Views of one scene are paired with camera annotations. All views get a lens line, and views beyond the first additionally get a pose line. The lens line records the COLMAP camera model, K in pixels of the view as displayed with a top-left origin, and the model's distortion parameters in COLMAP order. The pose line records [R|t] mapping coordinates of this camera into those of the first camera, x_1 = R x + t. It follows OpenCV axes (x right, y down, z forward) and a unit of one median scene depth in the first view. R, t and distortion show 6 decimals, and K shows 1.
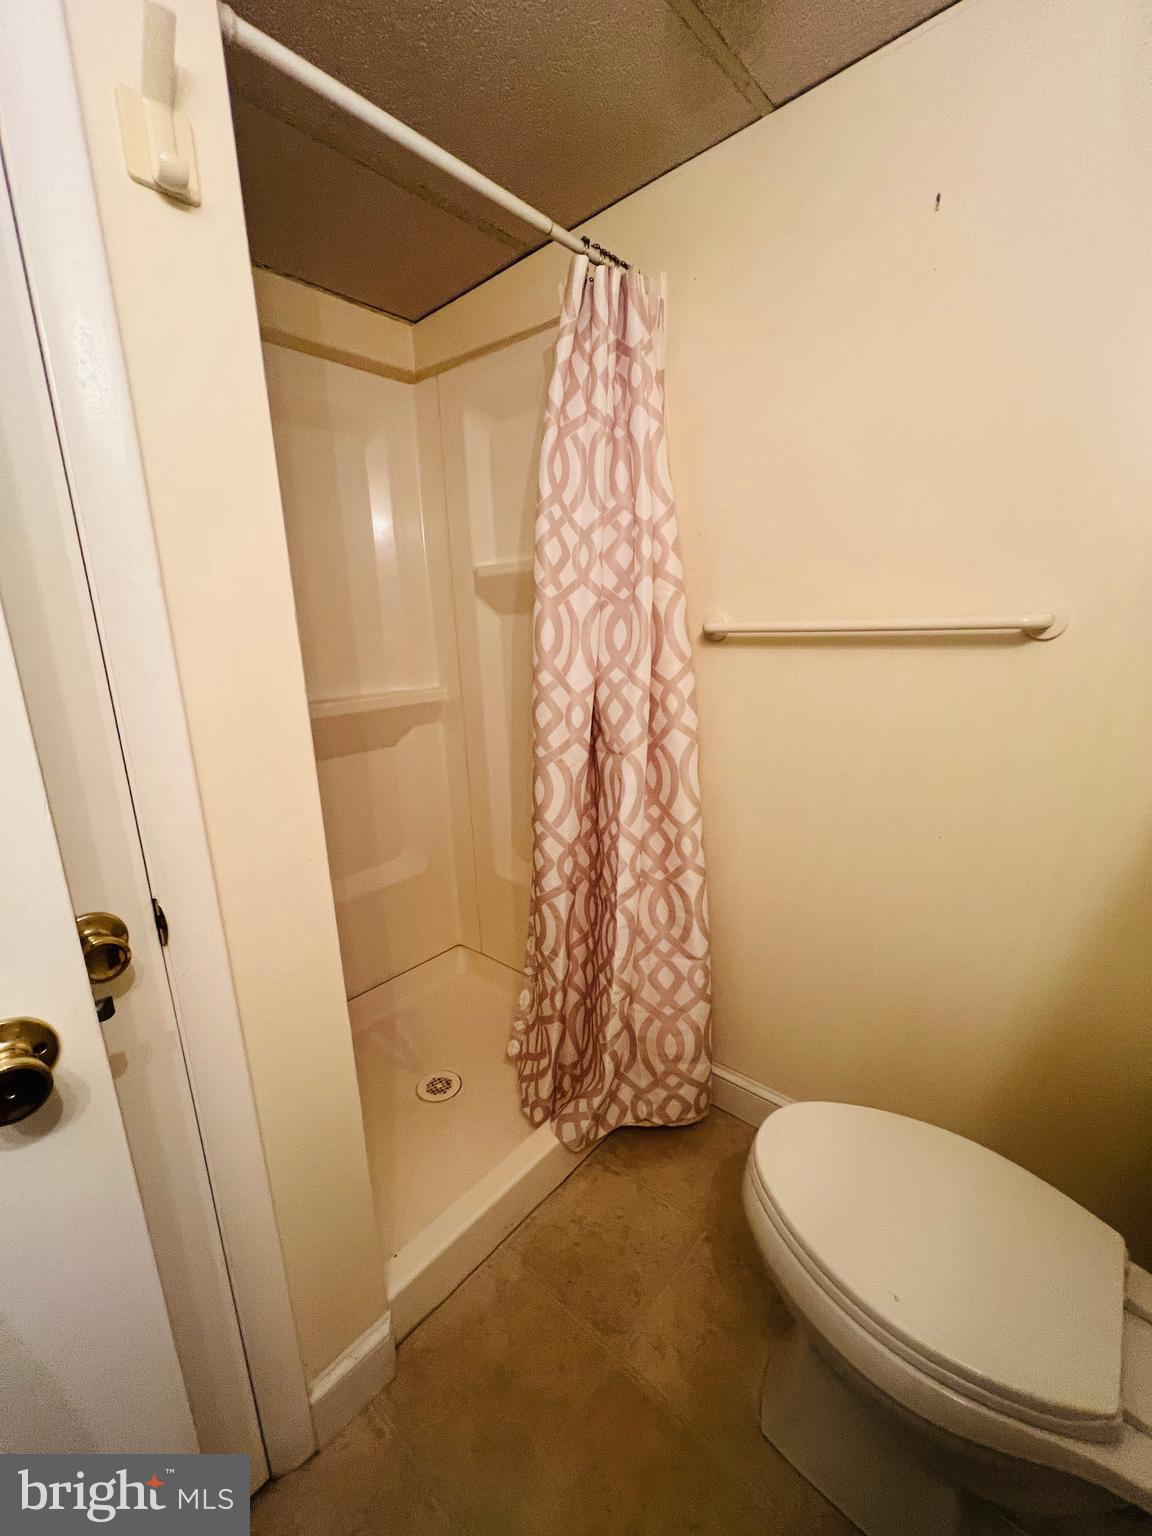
lens RADIAL K [[617.6, 0, 571.6], [0, 617.6, 770.5], [0, 0, 1]] dist [-0.000678, 0.000248]
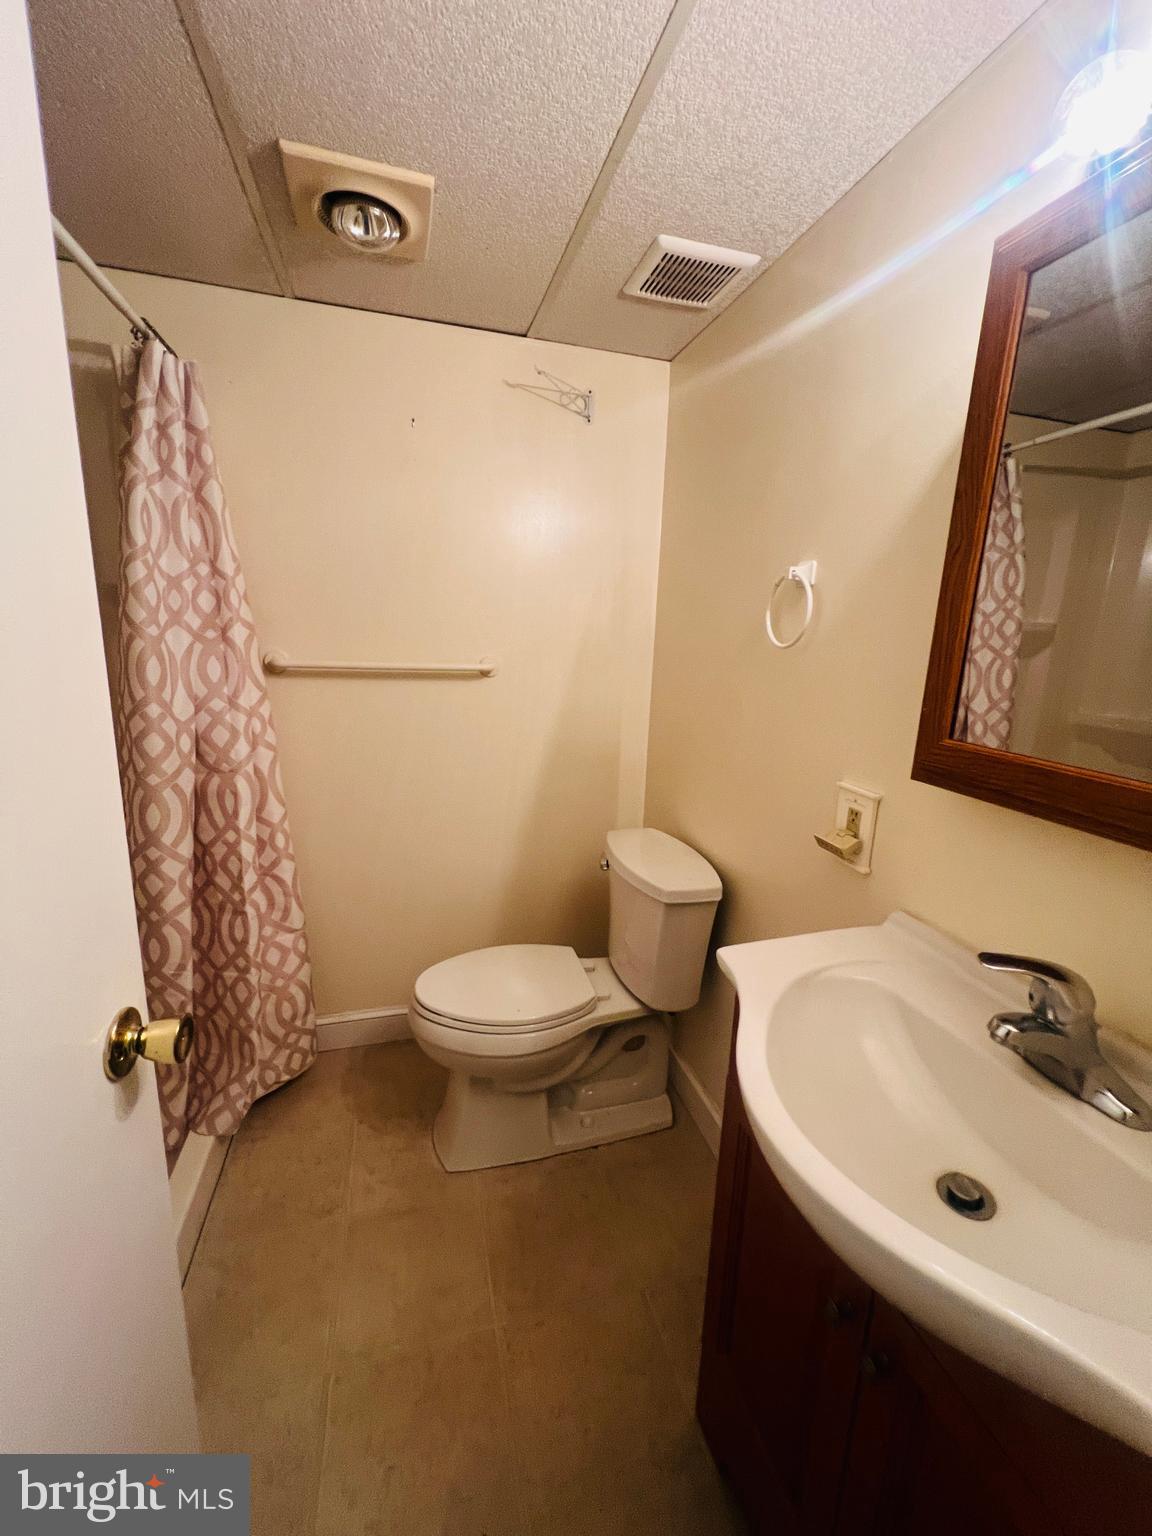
lens RADIAL K [[617.6, 0, 581.6], [0, 617.6, 766.4], [0, 0, 1]] dist [-0.000678, 0.000248]
pose [[0.541968, -0.128234, 0.830558, -0.490991], [0.138233, 0.988432, 0.062407, -0.016231], [-0.828953, 0.080988, 0.553424, -0.180391]]
